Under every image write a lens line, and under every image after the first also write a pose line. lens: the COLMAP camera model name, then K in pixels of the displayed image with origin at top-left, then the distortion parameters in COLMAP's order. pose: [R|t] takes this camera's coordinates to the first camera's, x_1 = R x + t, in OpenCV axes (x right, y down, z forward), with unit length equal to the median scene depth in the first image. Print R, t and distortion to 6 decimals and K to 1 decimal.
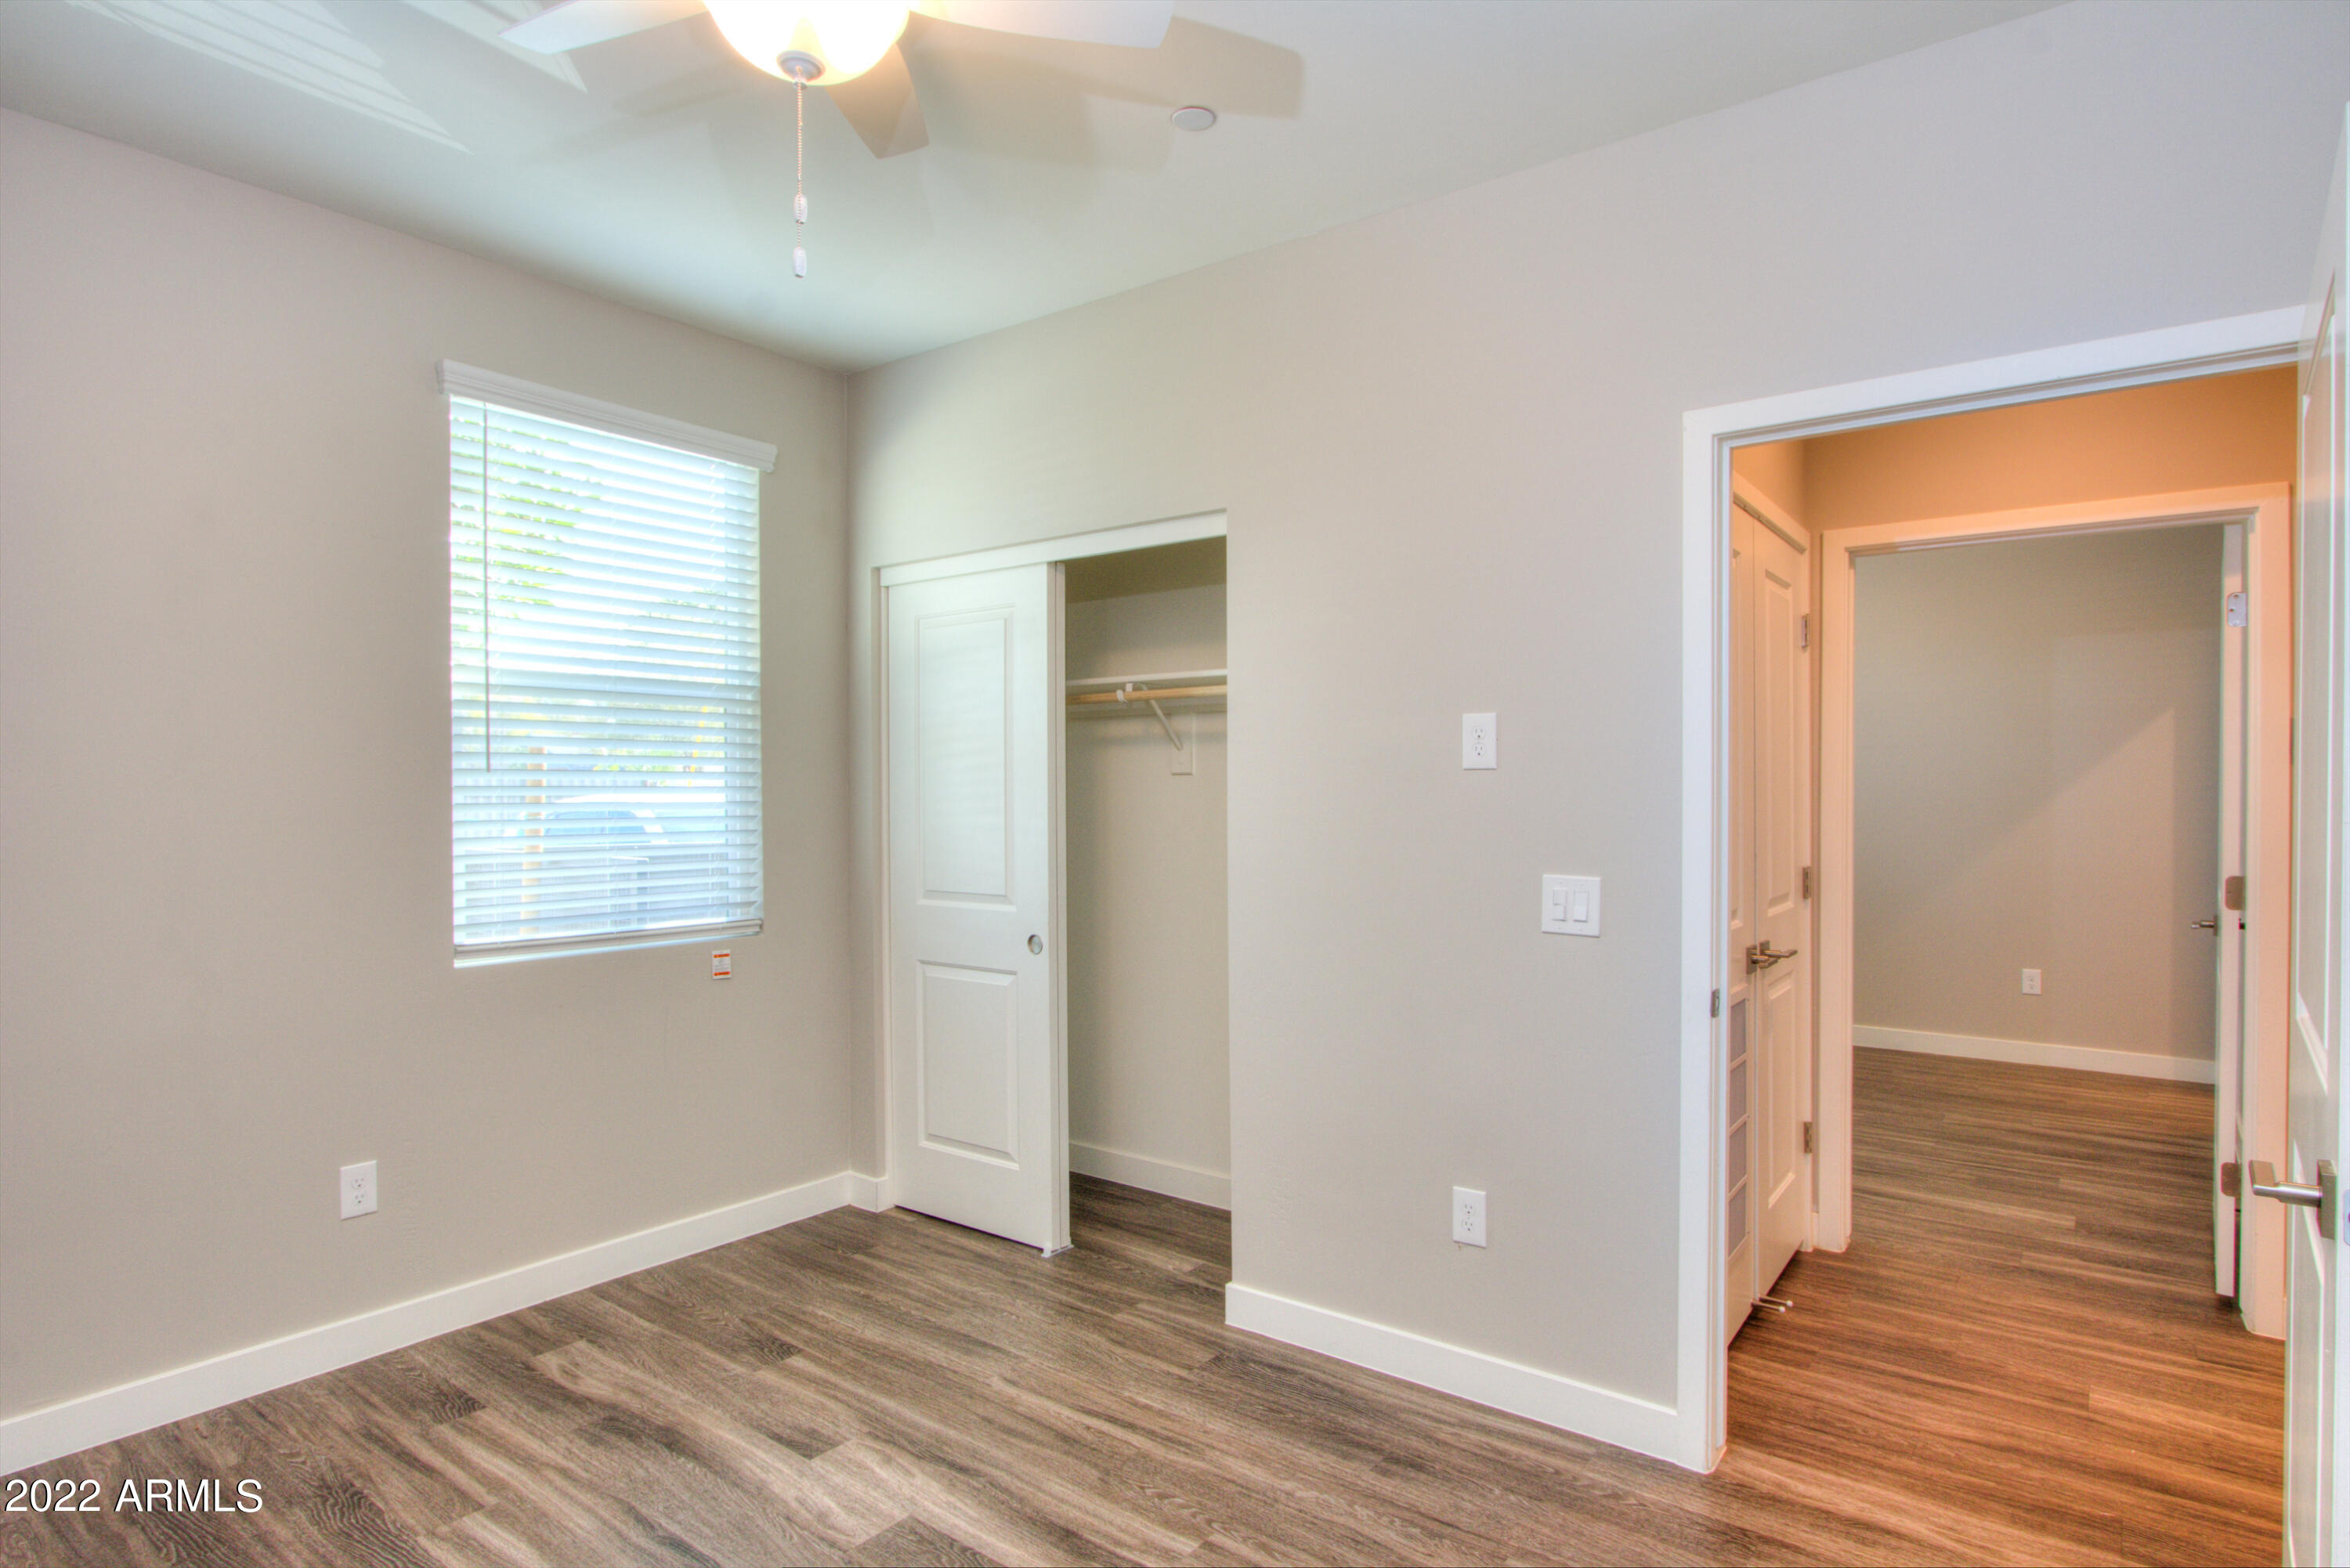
lens RADIAL K [[1262.9, 0, 1248.2], [0, 1262.9, 790.9], [0, 0, 1]] dist [-0.019998, 0.005154]
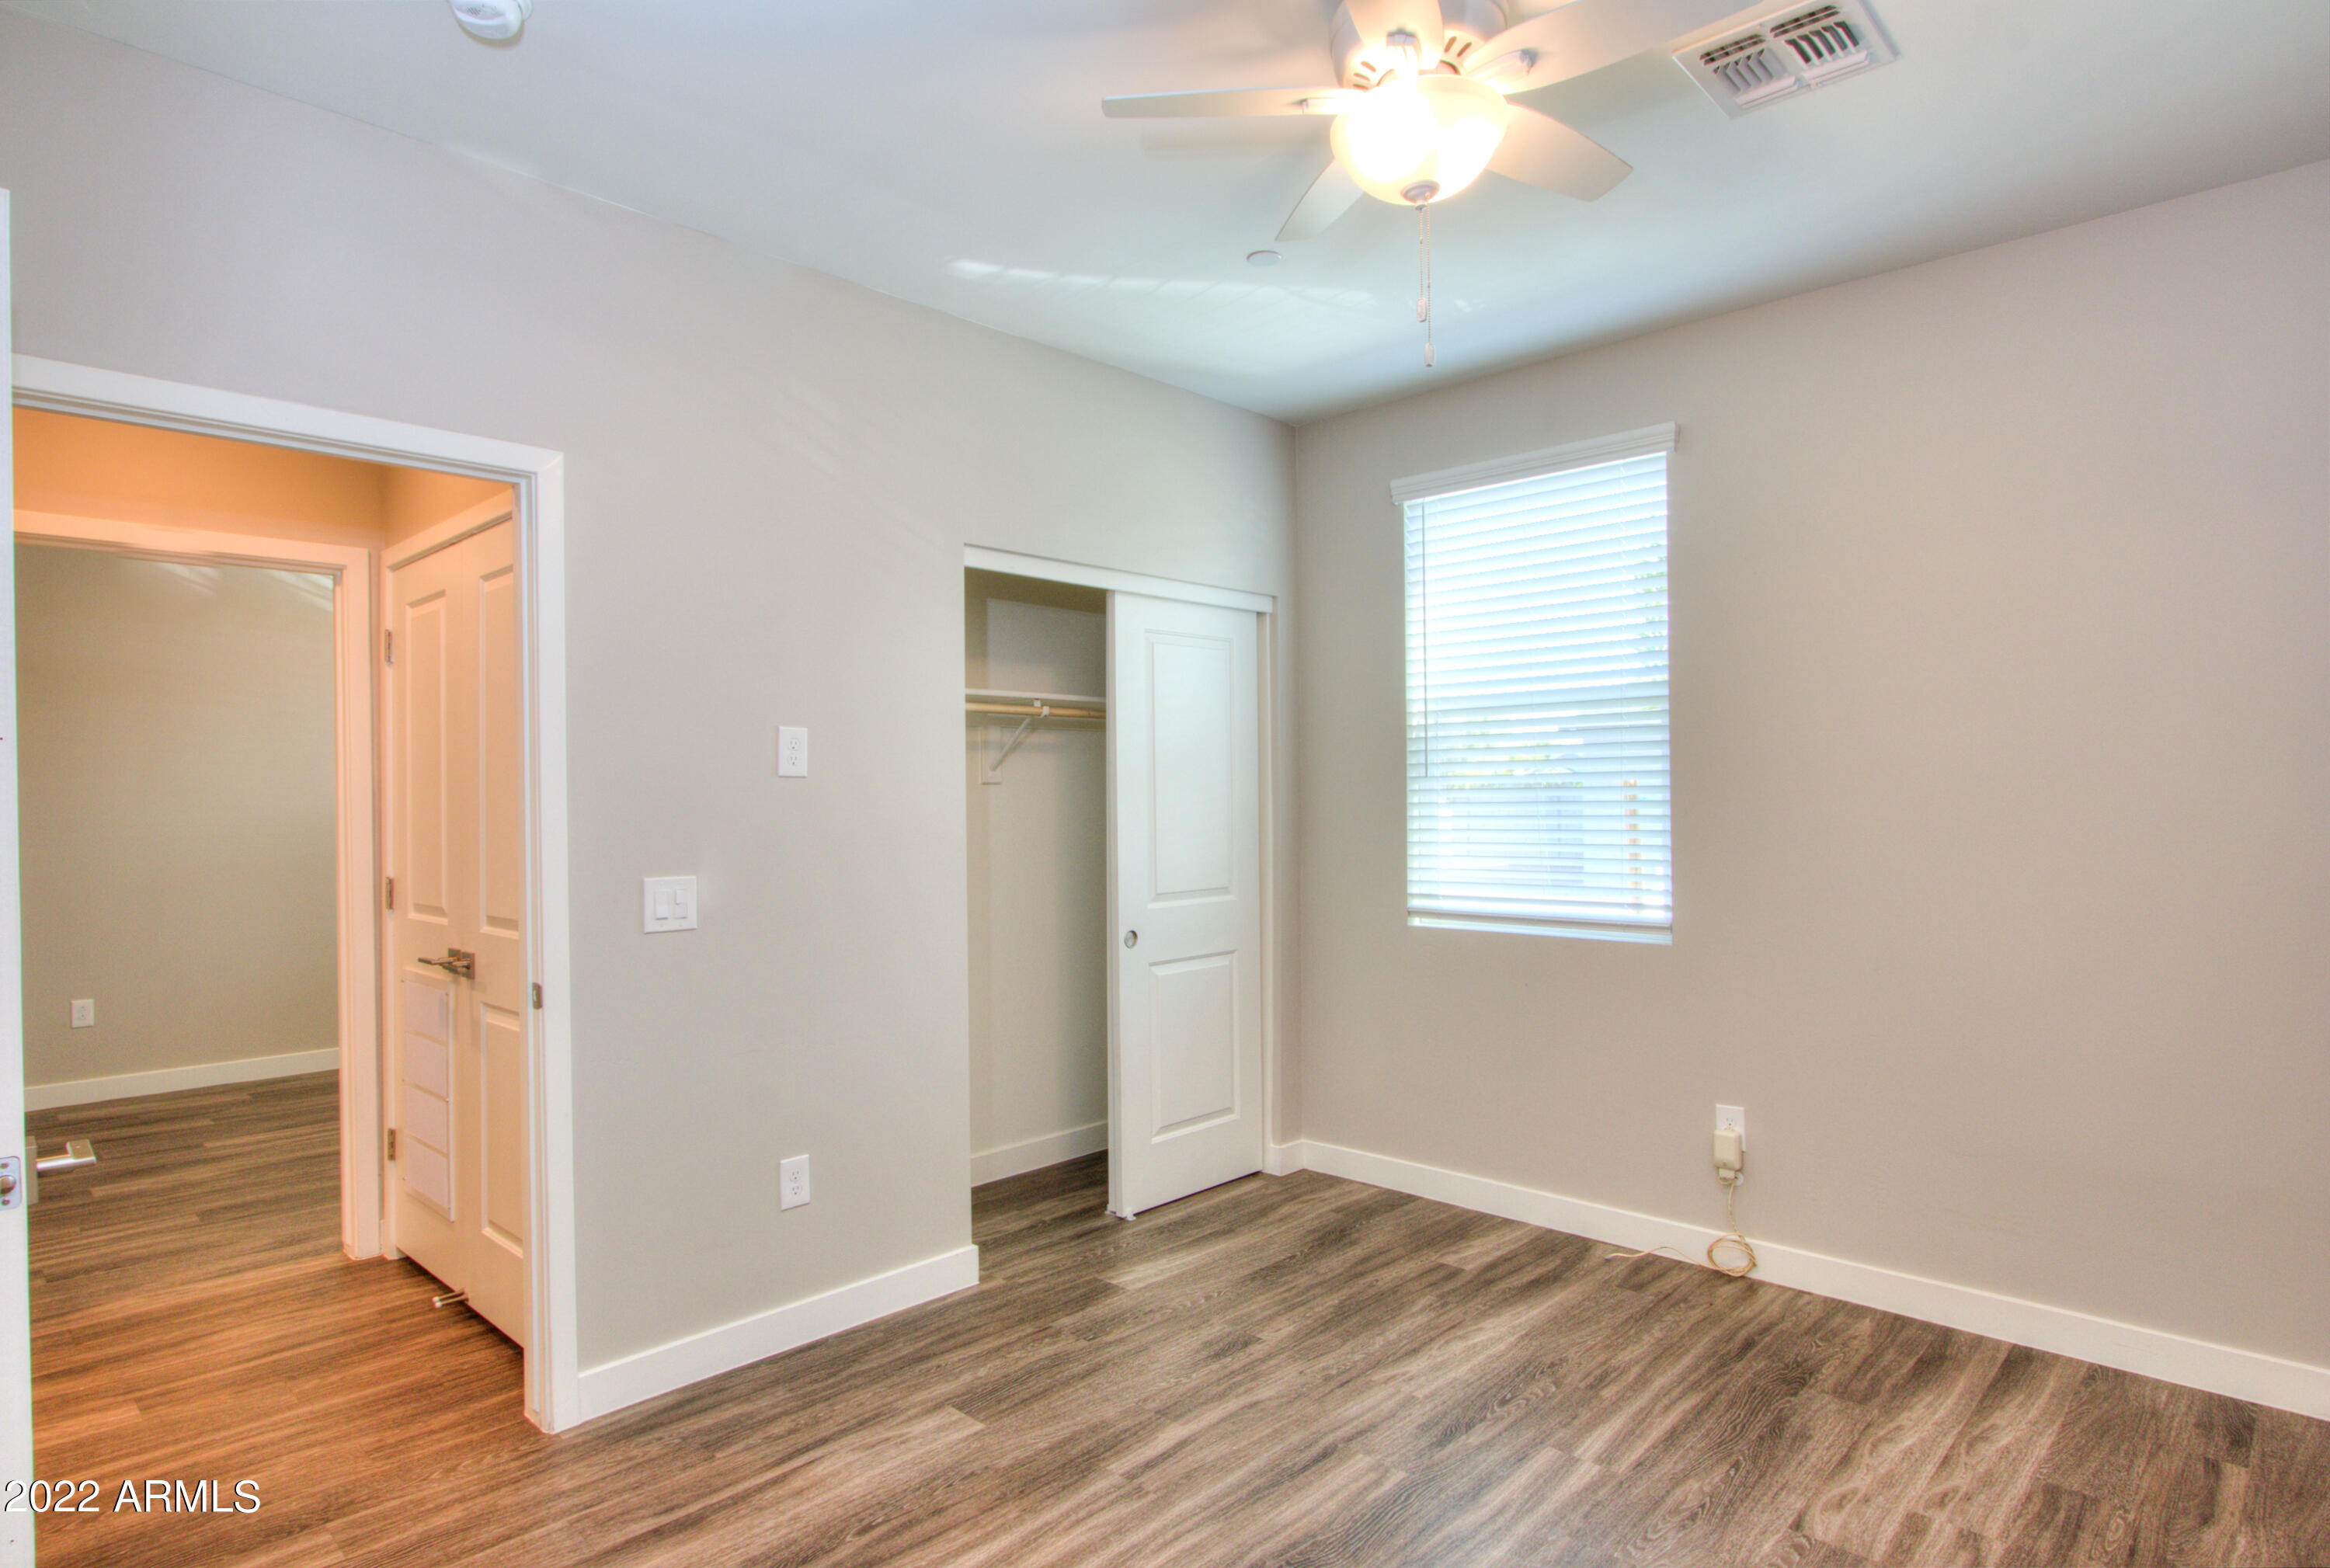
lens RADIAL K [[1252.2, 0, 1167.9], [0, 1252.2, 784.0], [0, 0, 1]] dist [-0.019998, 0.005154]
pose [[-0.140655, 0.004994, -0.990046, 1.458425], [0.010219, 0.999941, 0.003593, -0.034162], [0.990006, -0.009611, -0.140698, 1.857281]]
